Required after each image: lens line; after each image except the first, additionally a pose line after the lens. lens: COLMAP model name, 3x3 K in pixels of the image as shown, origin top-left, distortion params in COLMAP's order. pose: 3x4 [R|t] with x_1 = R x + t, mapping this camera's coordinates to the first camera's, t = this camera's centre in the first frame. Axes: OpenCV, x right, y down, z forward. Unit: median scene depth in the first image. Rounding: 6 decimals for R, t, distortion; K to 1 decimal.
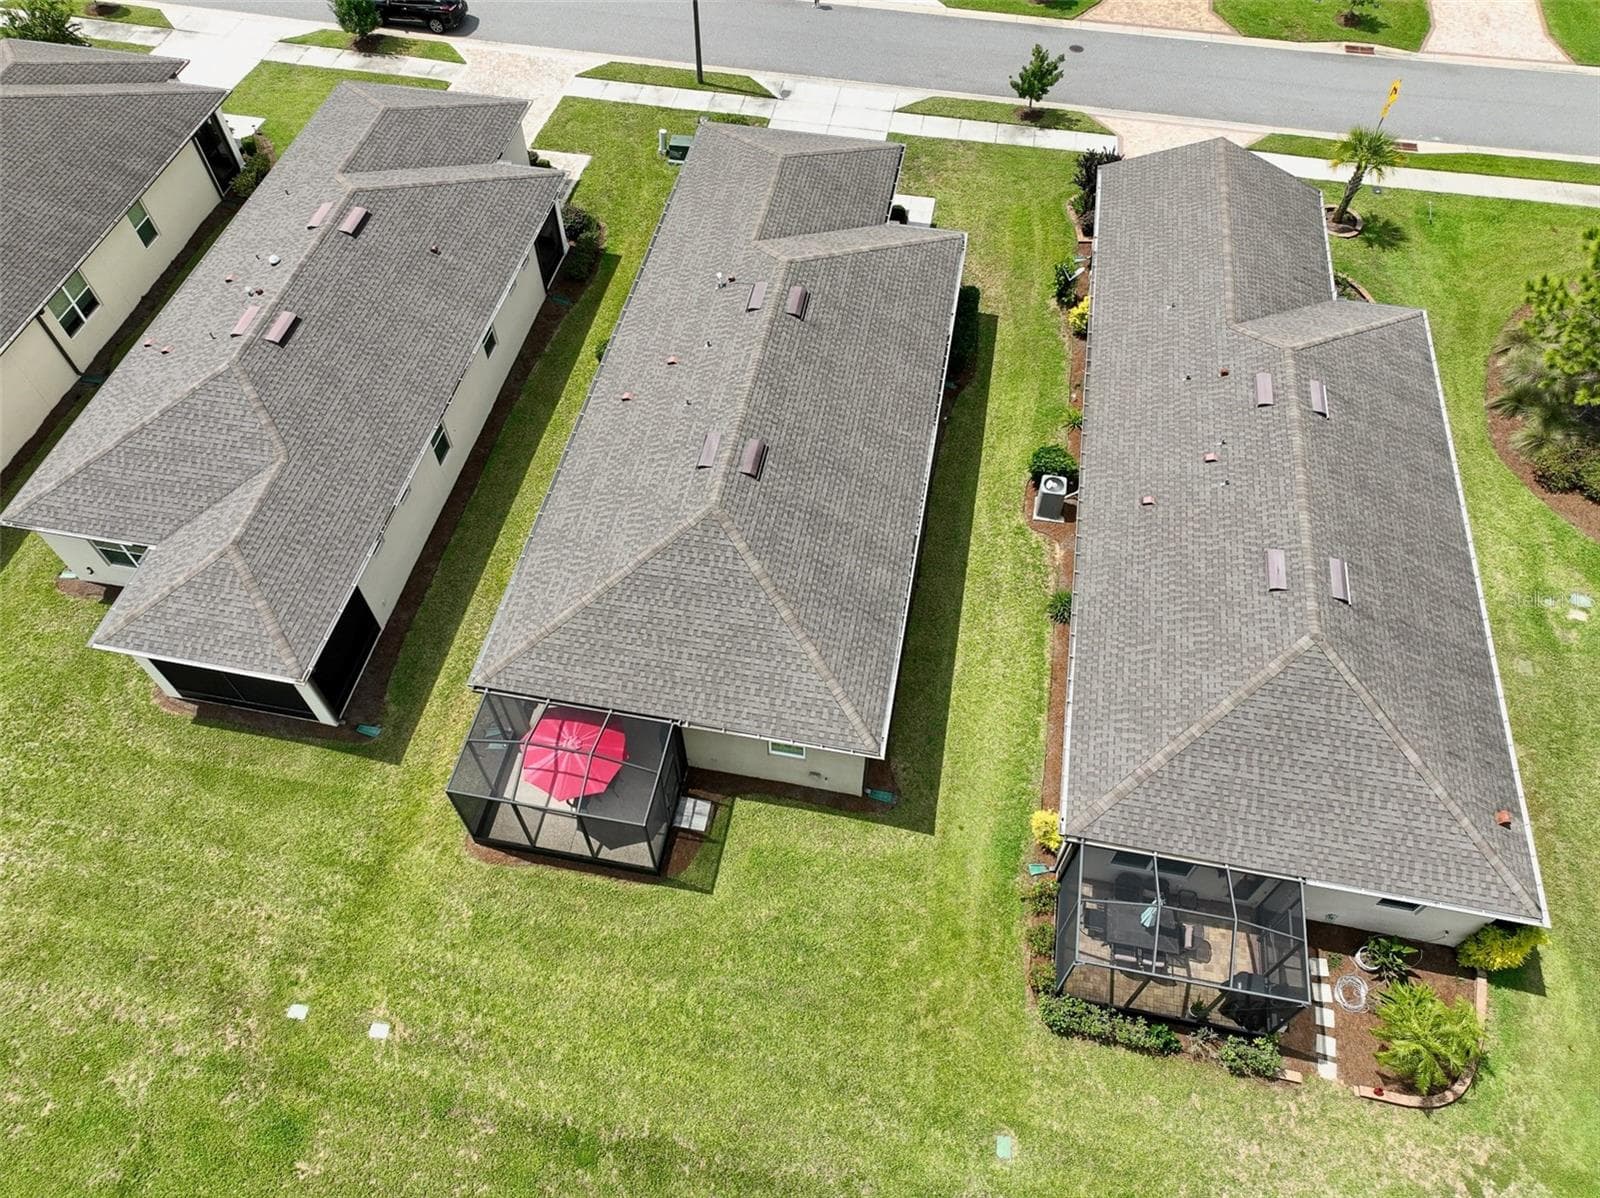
lens RADIAL K [[1121.6, 0, 796.3], [0, 1121.6, 597.5], [0, 0, 1]] dist [-0.005653, 0.023591]
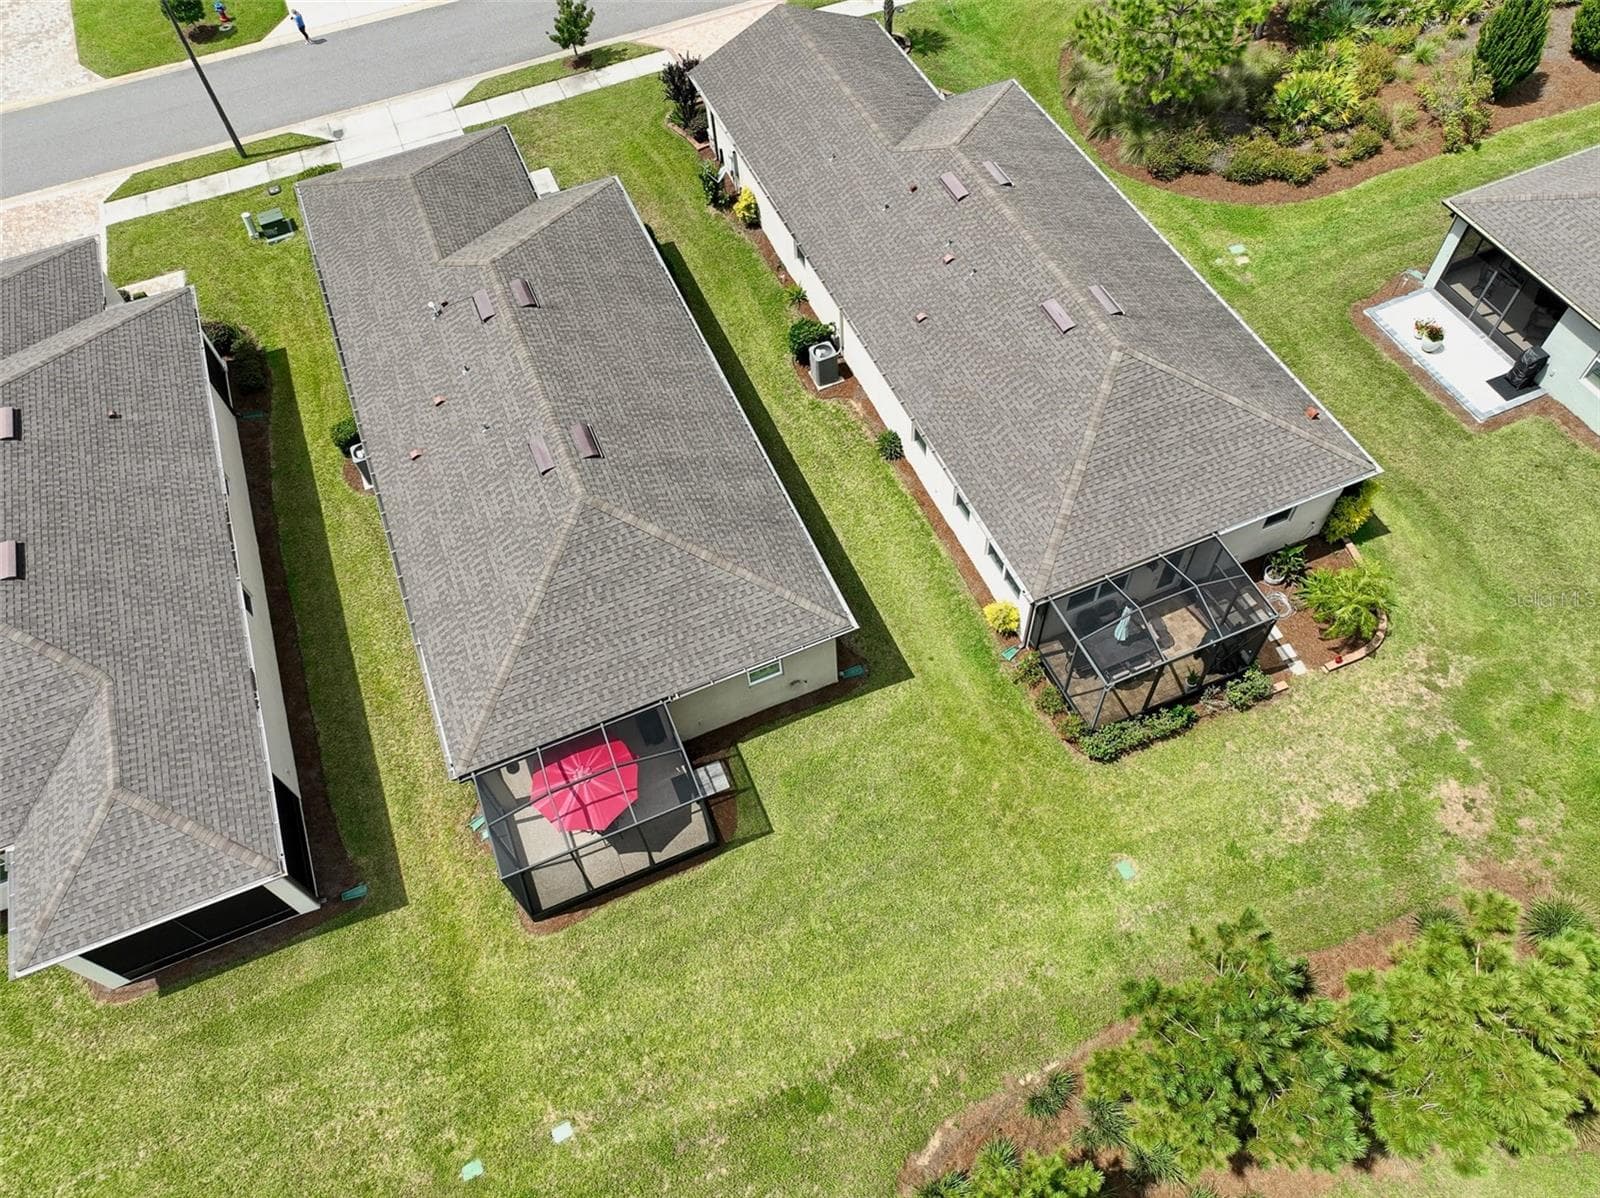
lens RADIAL K [[1121.6, 0, 796.3], [0, 1121.6, 597.5], [0, 0, 1]] dist [-0.005653, 0.023591]
pose [[0.835086, -0.481996, 0.265163, -0.203675], [0.478319, 0.874273, 0.082811, 0.003653], [-0.271739, 0.057678, 0.960641, 0.001976]]
